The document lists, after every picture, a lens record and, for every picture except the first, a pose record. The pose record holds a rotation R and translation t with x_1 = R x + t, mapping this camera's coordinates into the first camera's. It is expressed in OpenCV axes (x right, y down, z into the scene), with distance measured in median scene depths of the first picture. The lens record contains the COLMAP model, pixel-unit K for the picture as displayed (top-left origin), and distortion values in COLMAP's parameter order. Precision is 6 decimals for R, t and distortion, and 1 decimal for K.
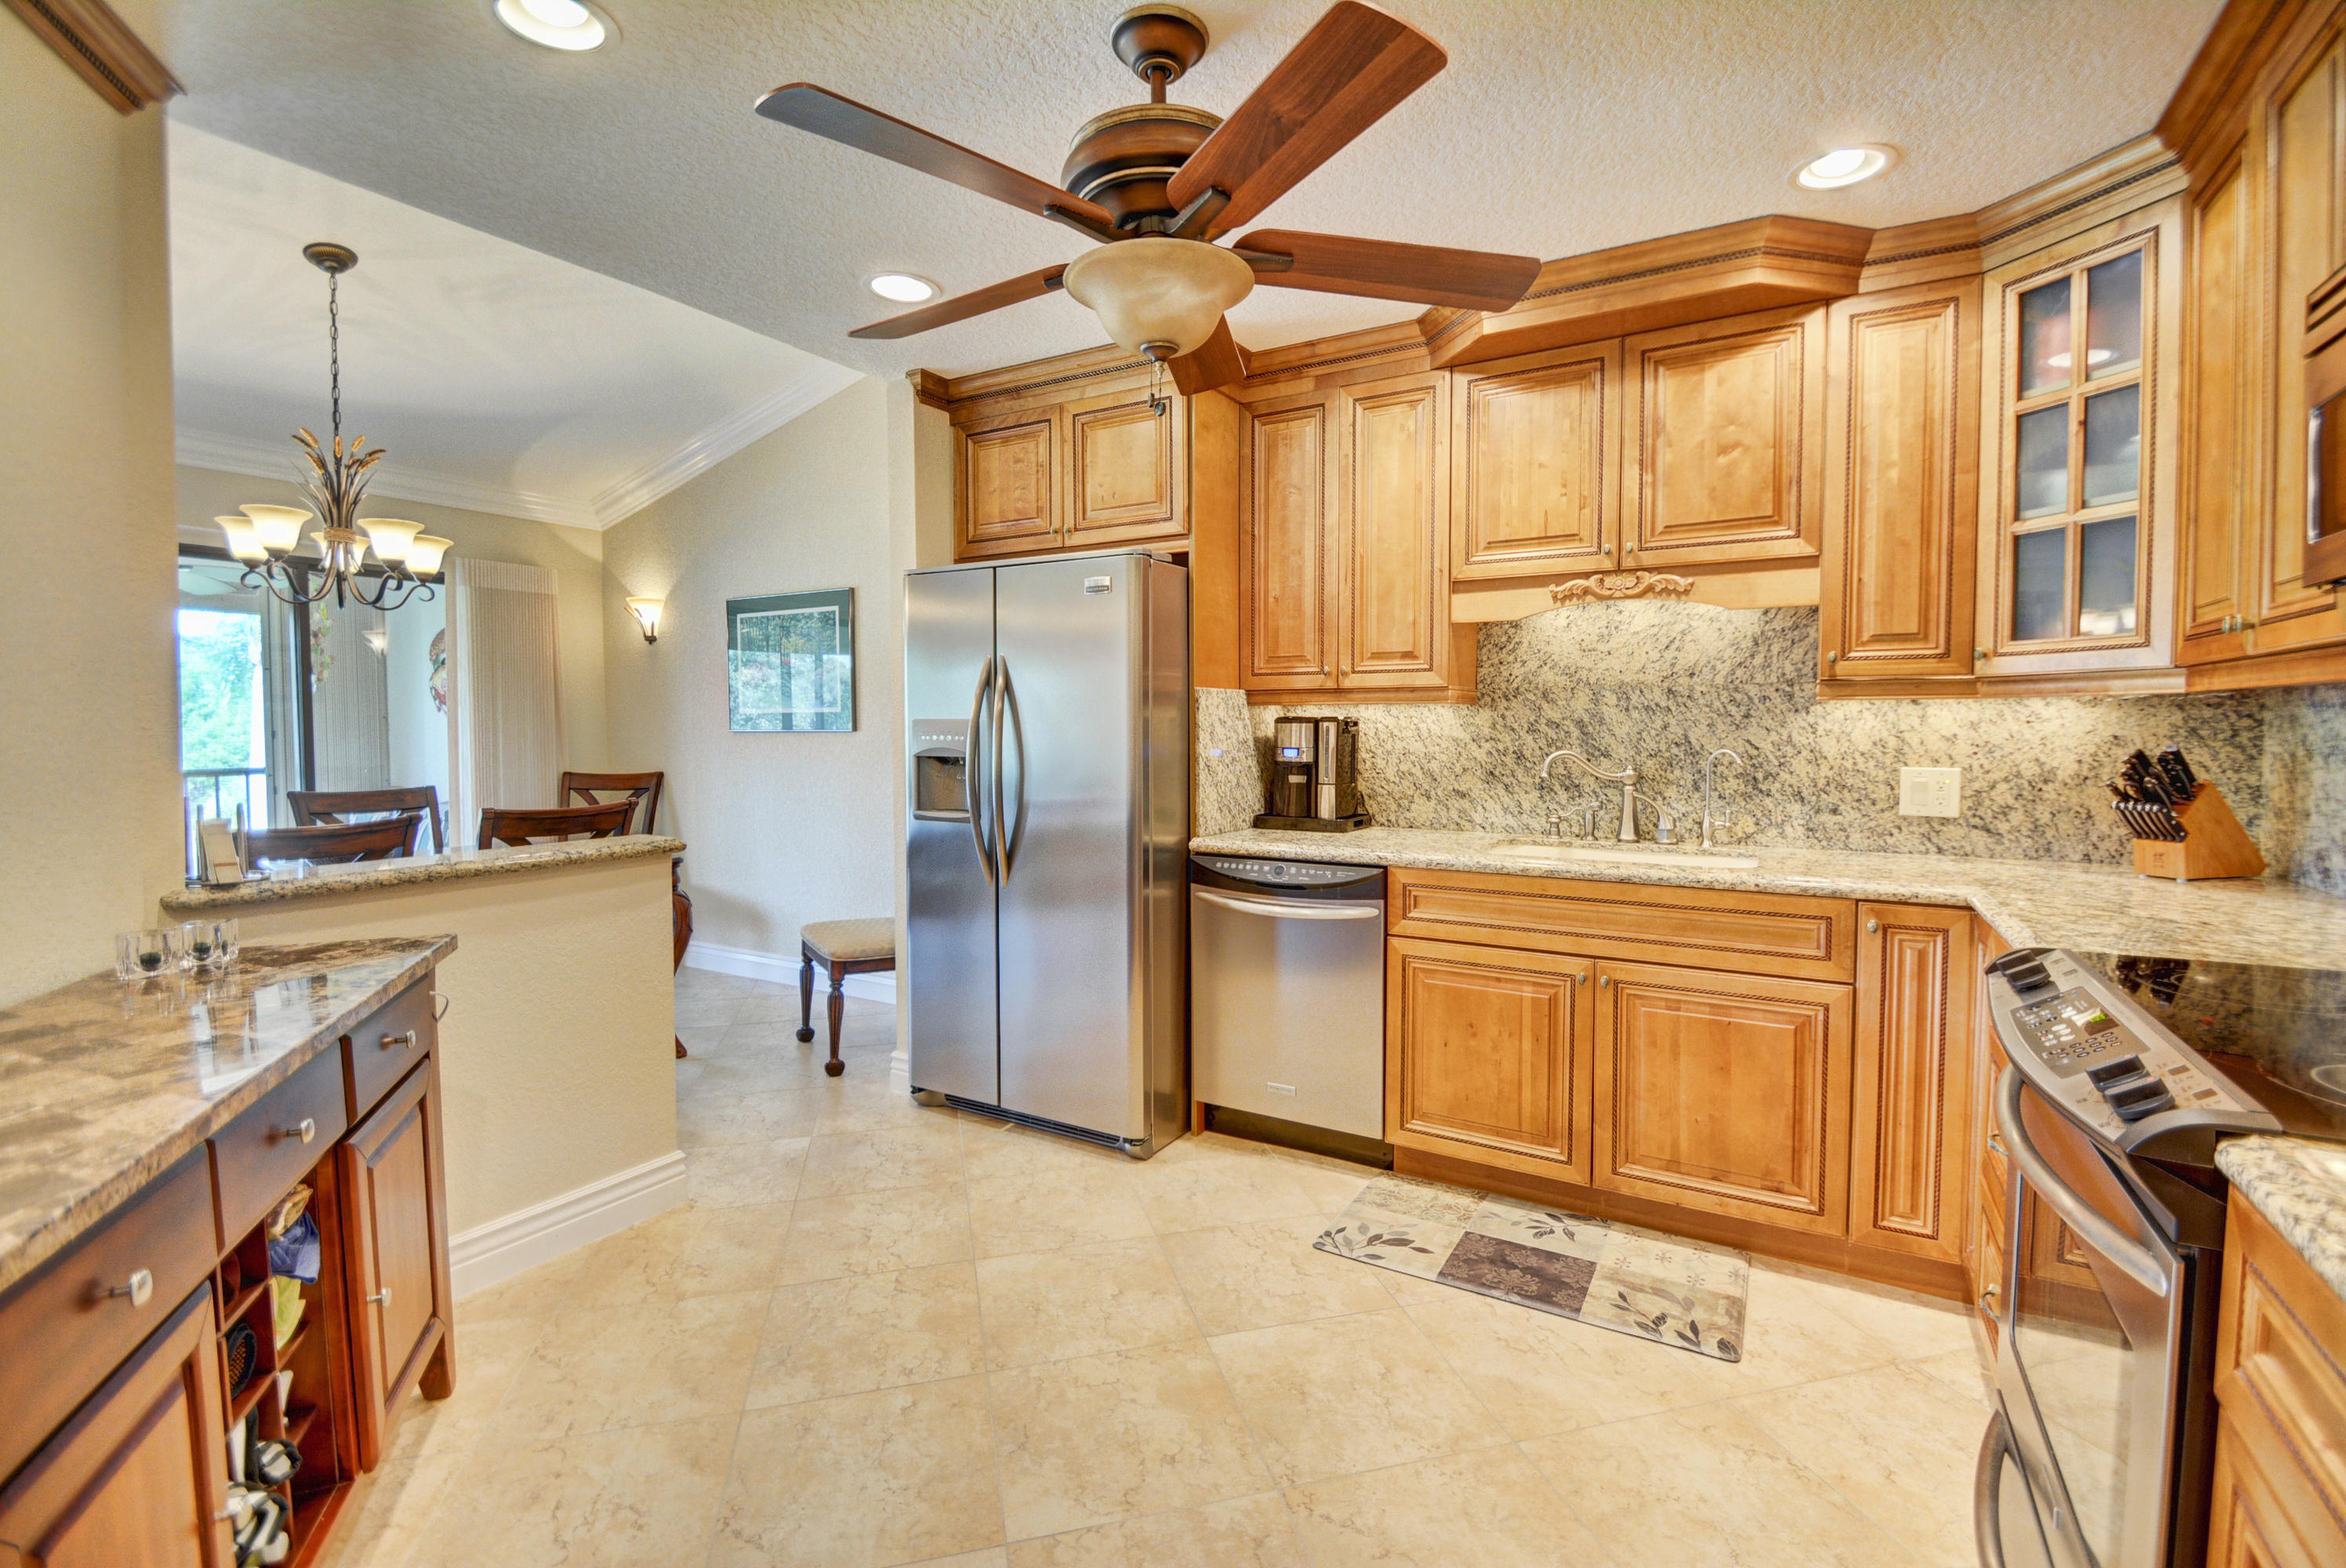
lens RADIAL K [[1030.5, 0, 1173.4], [0, 1030.5, 769.2], [0, 0, 1]] dist [0.018256, -0.018015]
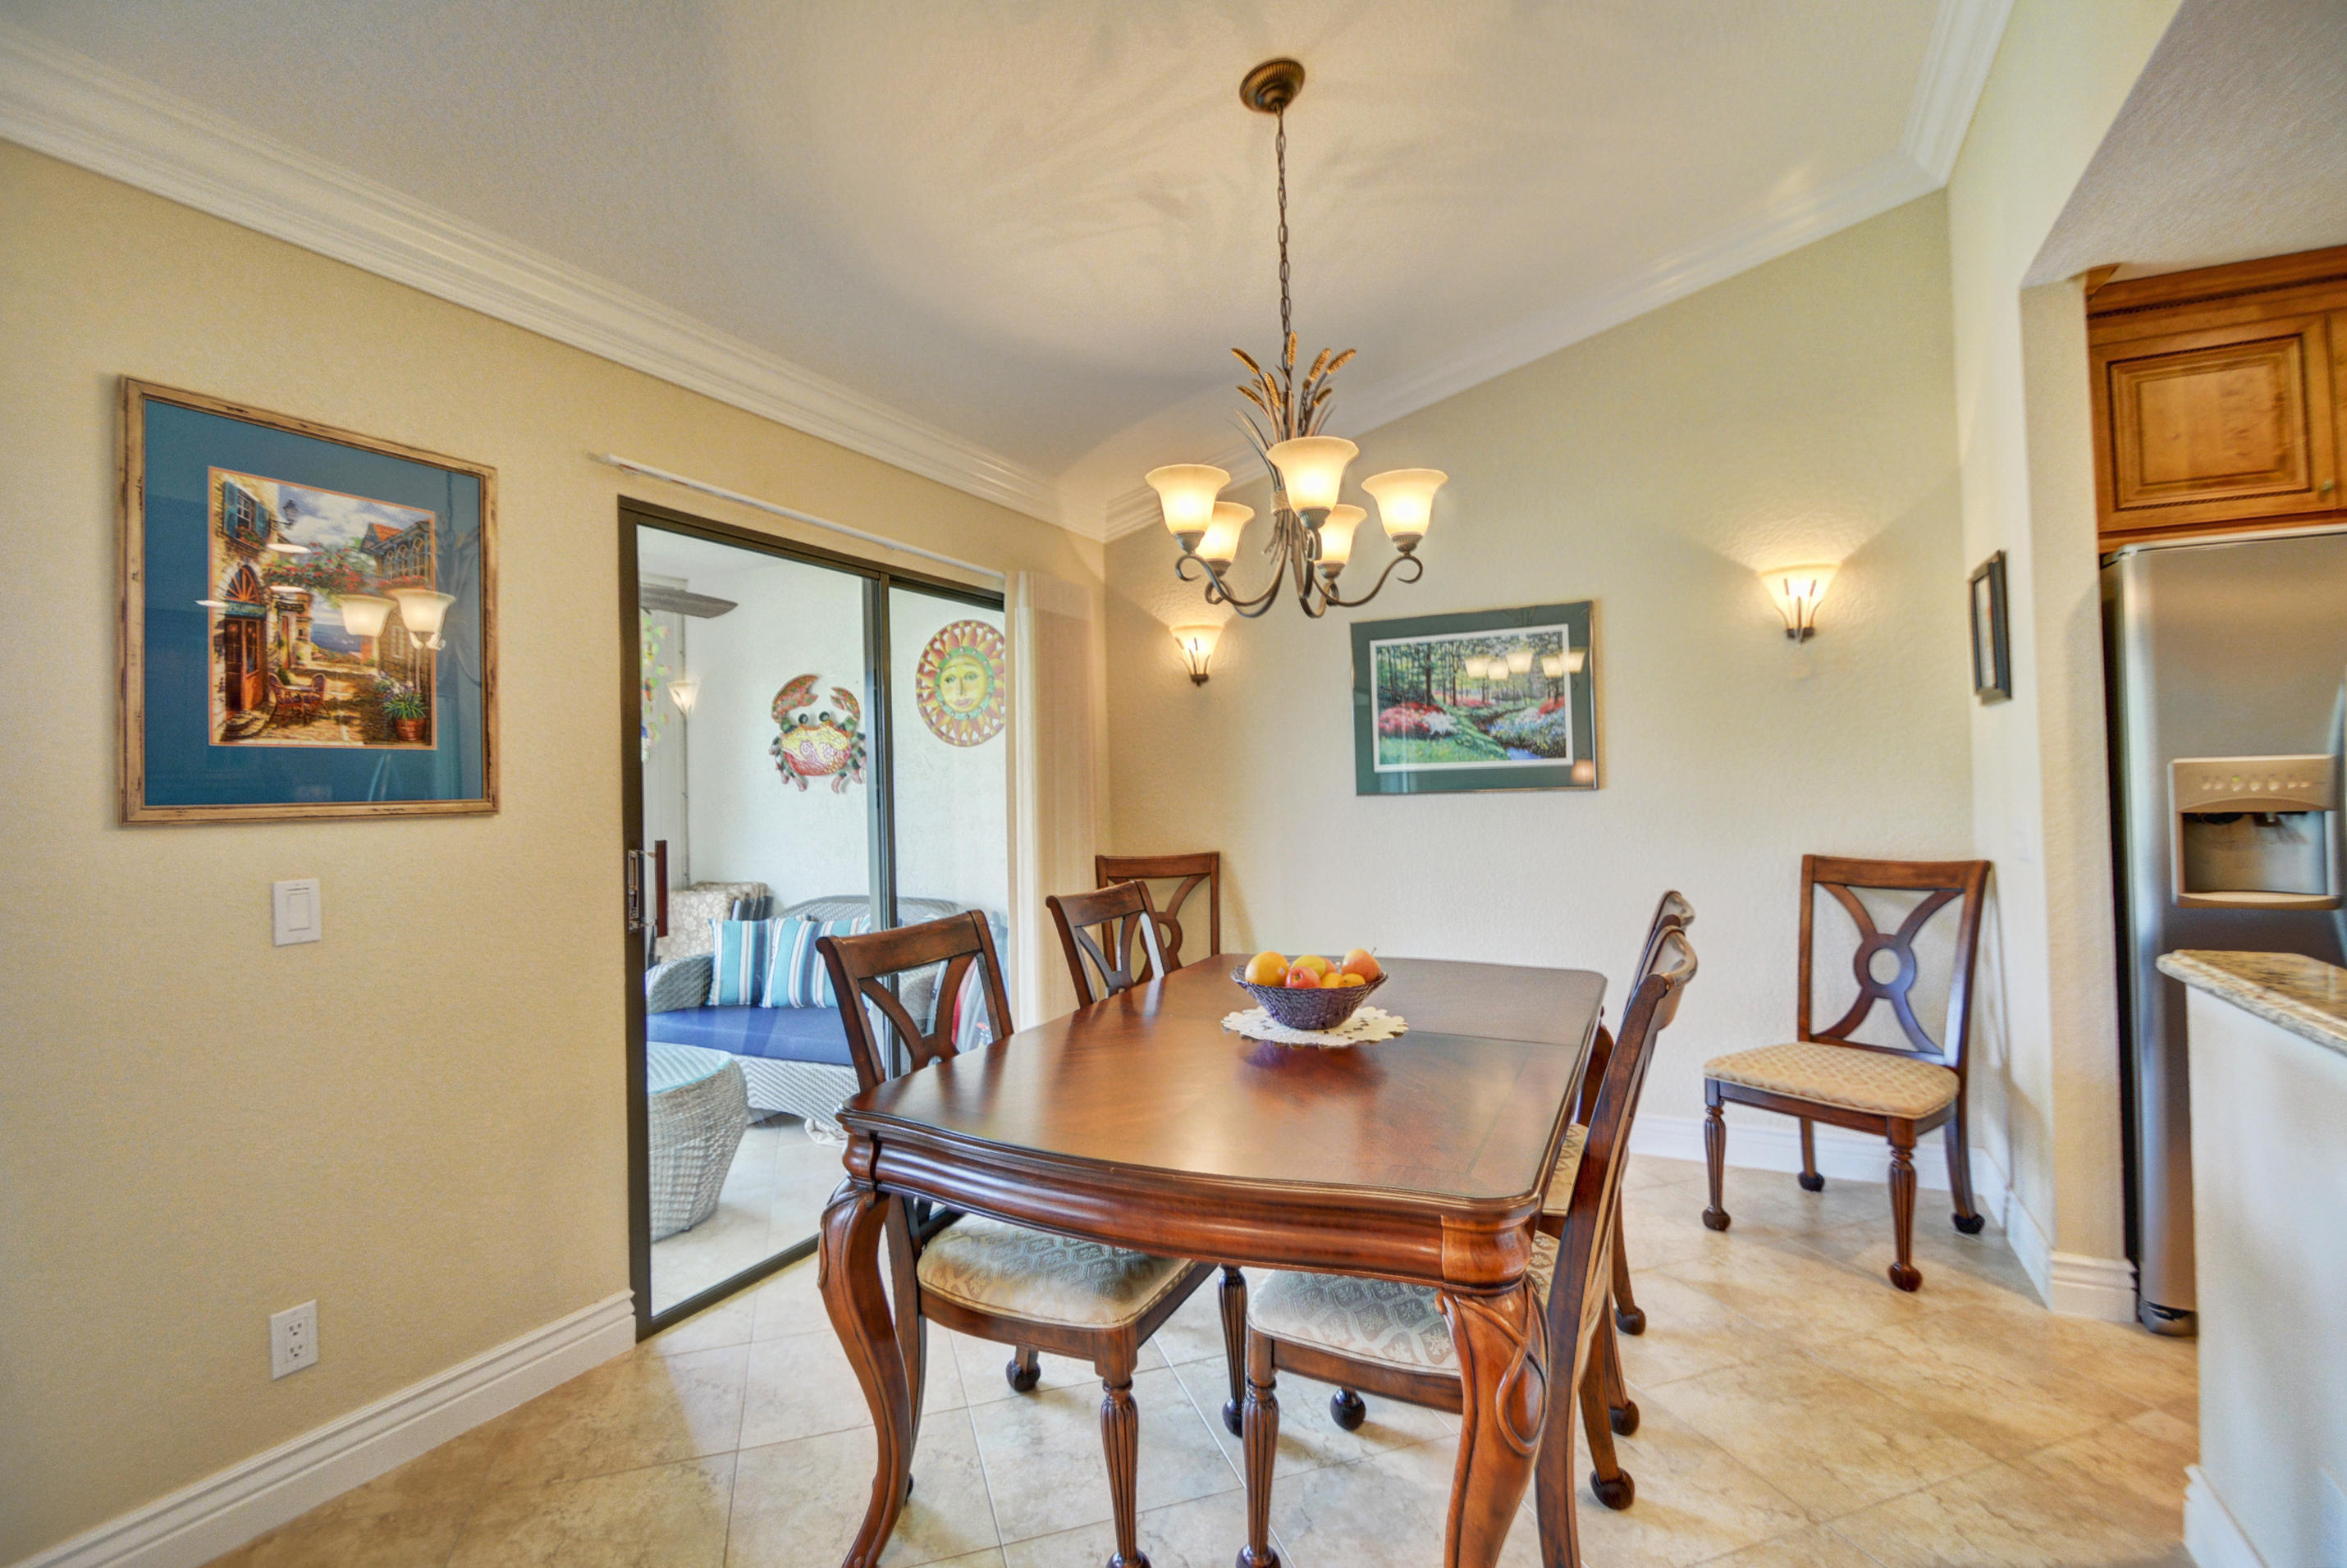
lens RADIAL K [[1039.4, 0, 1173.1], [0, 1039.4, 772.7], [0, 0, 1]] dist [0.001127, -0.013166]
pose [[0.997267, -0.024019, 0.069870, -0.663197], [0.027930, 0.998066, -0.055541, -0.014602], [-0.068401, 0.057340, 0.996009, 0.260765]]
